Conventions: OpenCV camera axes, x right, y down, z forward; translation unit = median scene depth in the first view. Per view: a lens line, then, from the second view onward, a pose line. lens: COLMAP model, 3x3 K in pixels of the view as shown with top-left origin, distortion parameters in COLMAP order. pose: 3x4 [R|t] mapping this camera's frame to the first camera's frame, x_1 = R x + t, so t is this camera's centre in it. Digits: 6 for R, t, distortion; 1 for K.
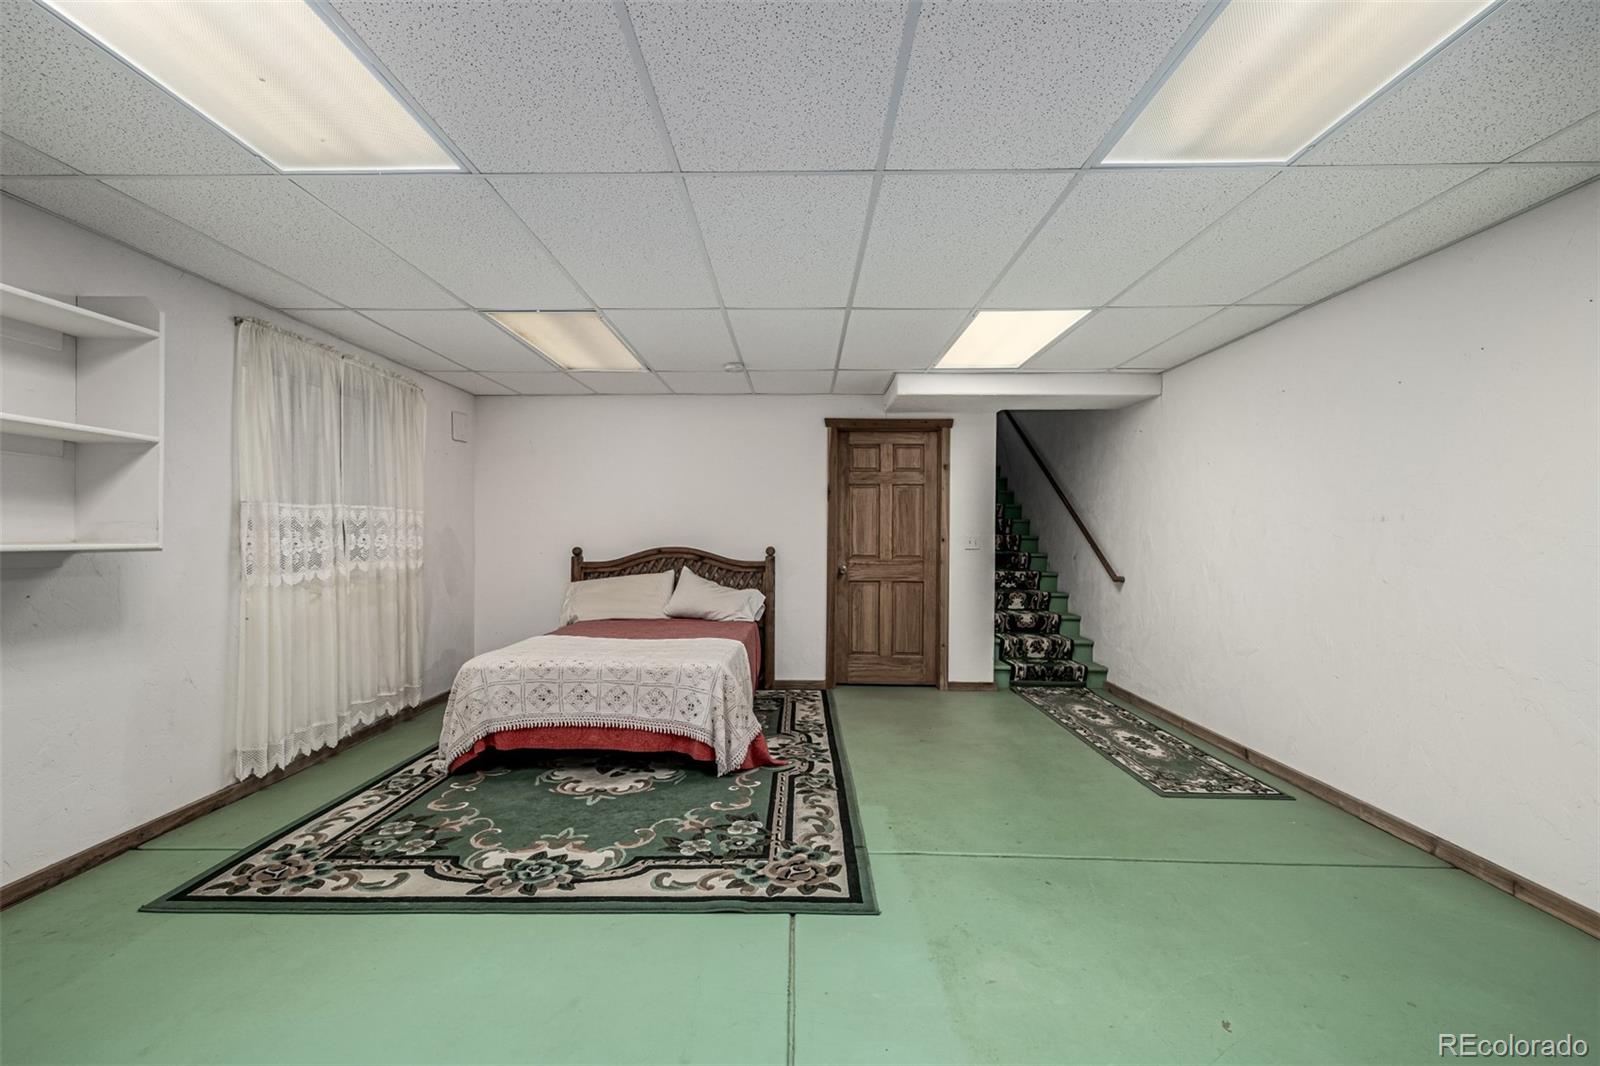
lens RADIAL K [[673.0, 0, 793.3], [0, 673.0, 536.1], [0, 0, 1]] dist [0.000444, 0.000077]
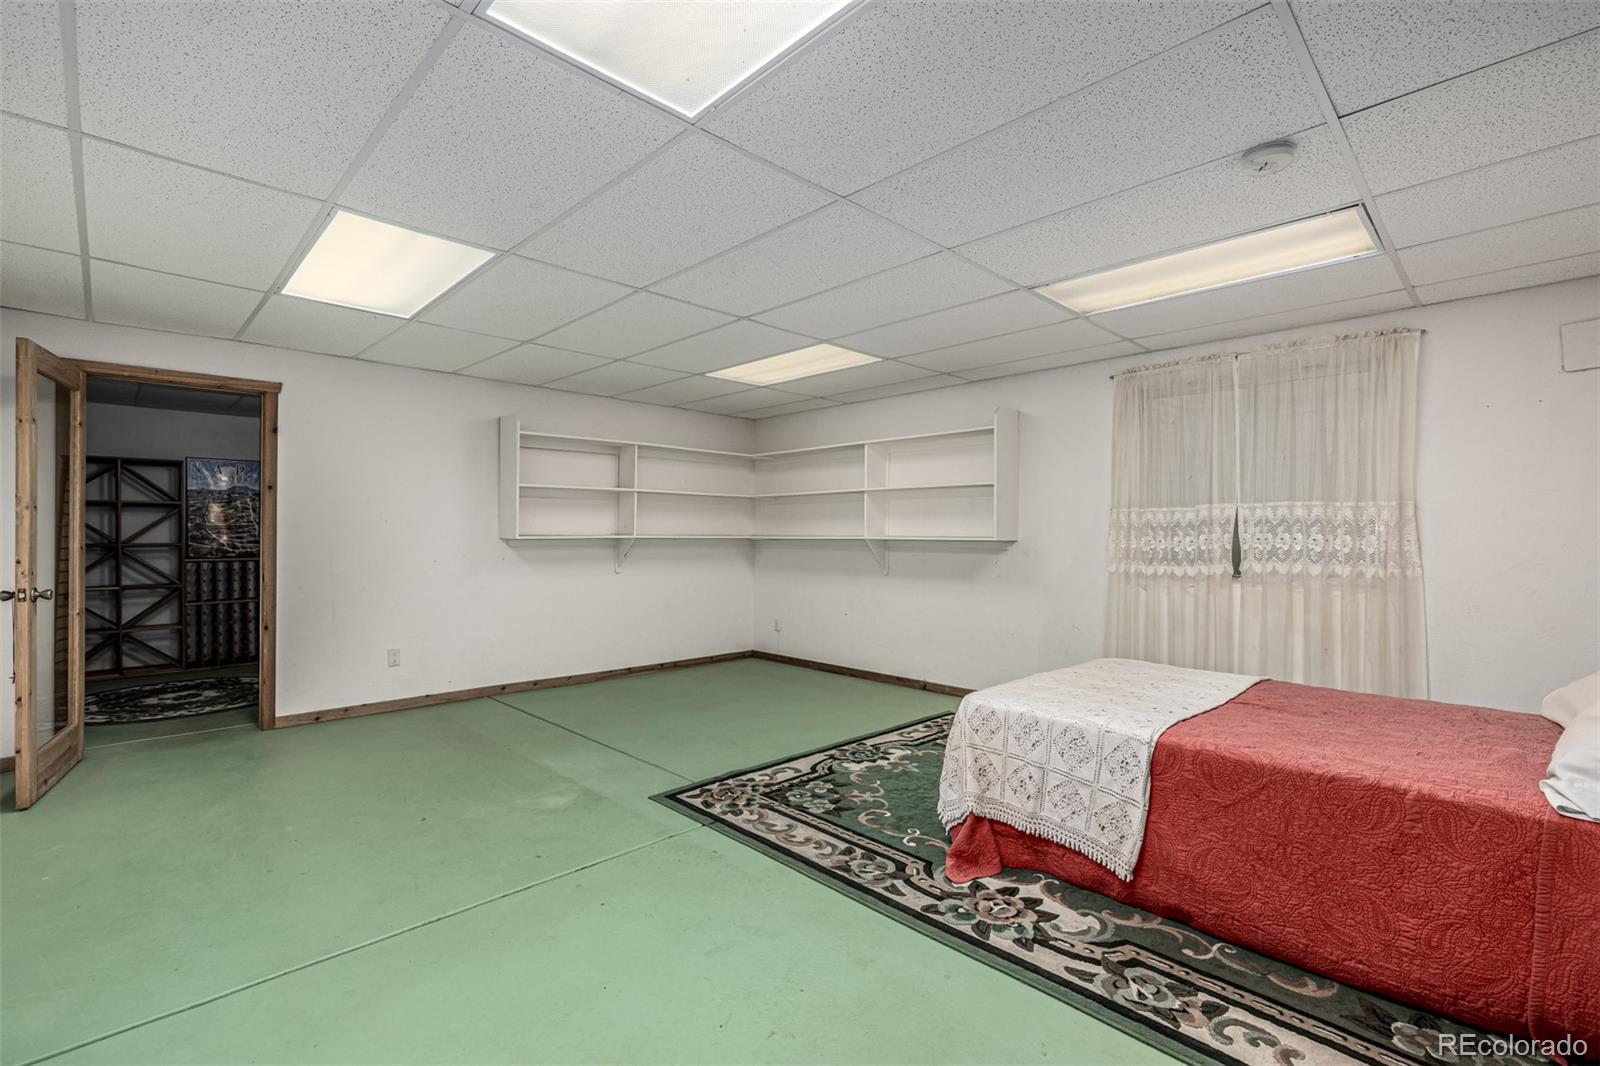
lens RADIAL K [[714.8, 0, 792.8], [0, 714.8, 534.7], [0, 0, 1]] dist [0.000826, 0.000033]
pose [[-0.707792, 0.000195, -0.706421, 0.793707], [-0.001597, 0.999997, 0.001877, -0.002684], [0.706419, 0.002457, -0.707790, 1.843996]]
